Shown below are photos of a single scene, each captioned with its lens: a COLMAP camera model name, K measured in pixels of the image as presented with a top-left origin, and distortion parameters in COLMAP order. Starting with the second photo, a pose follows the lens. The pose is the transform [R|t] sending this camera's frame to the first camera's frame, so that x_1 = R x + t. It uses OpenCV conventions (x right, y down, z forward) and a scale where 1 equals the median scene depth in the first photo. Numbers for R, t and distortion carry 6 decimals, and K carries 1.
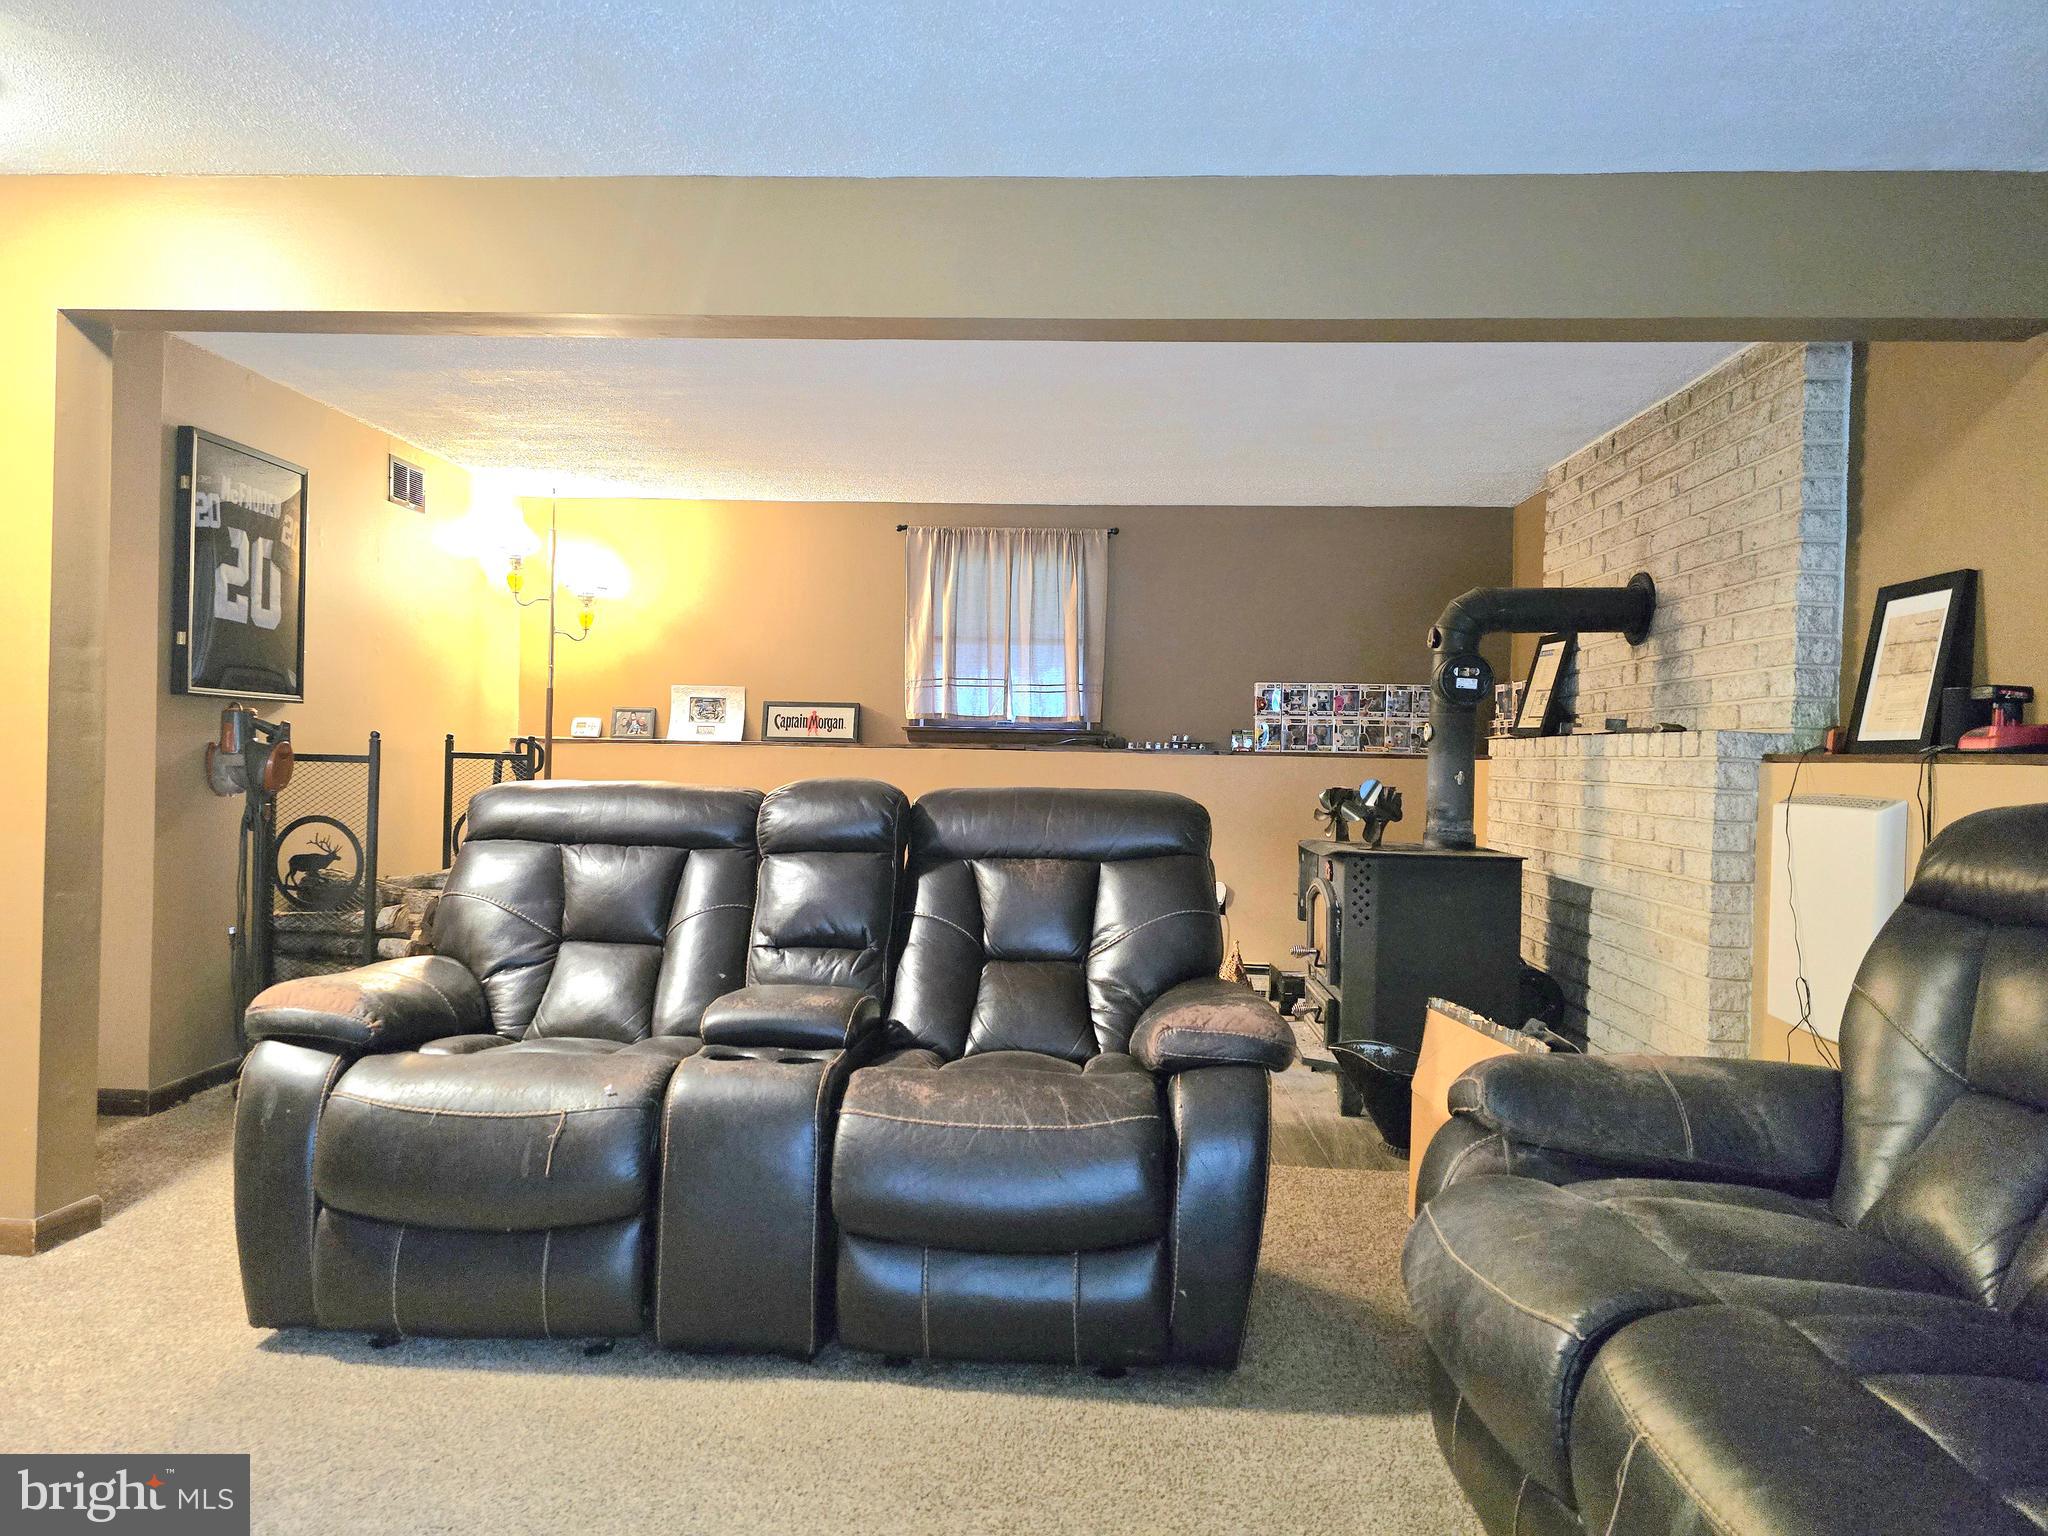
lens RADIAL K [[1372.4, 0, 1023.6], [0, 1372.4, 758.1], [0, 0, 1]] dist [0.068360, -0.060438]
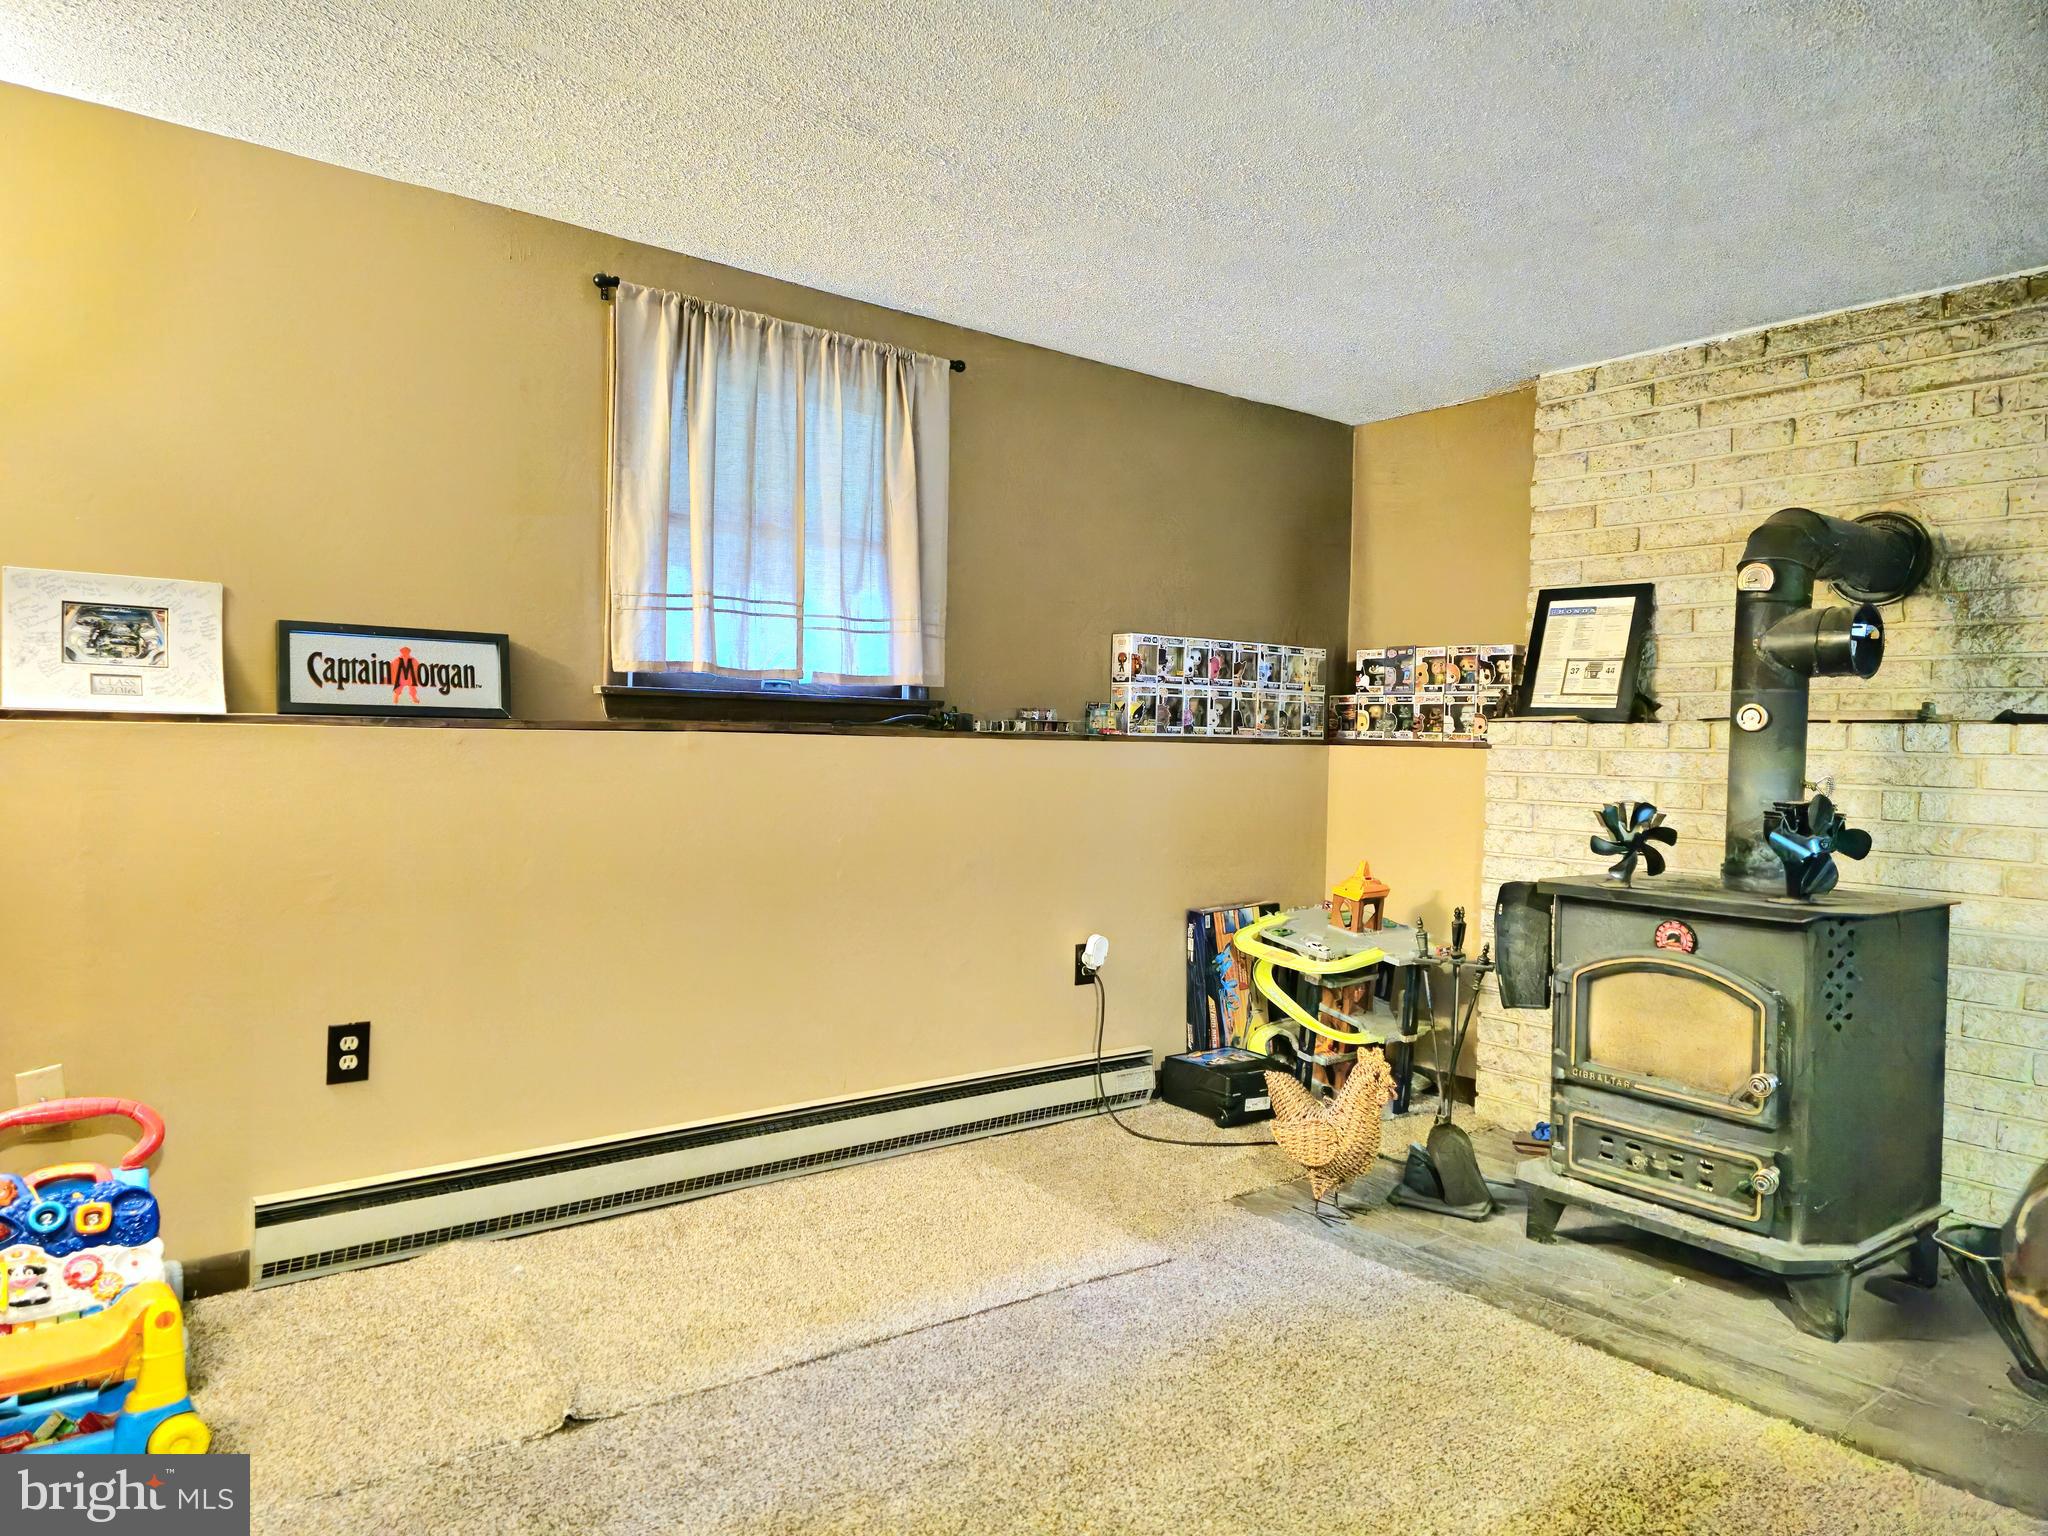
lens RADIAL K [[1372.4, 0, 1023.6], [0, 1372.4, 758.1], [0, 0, 1]] dist [0.068360, -0.060438]
pose [[0.753572, -0.013021, 0.657236, -0.304849], [-0.005189, 0.999655, 0.025754, -0.010795], [-0.657345, -0.022817, 0.753245, 0.527499]]
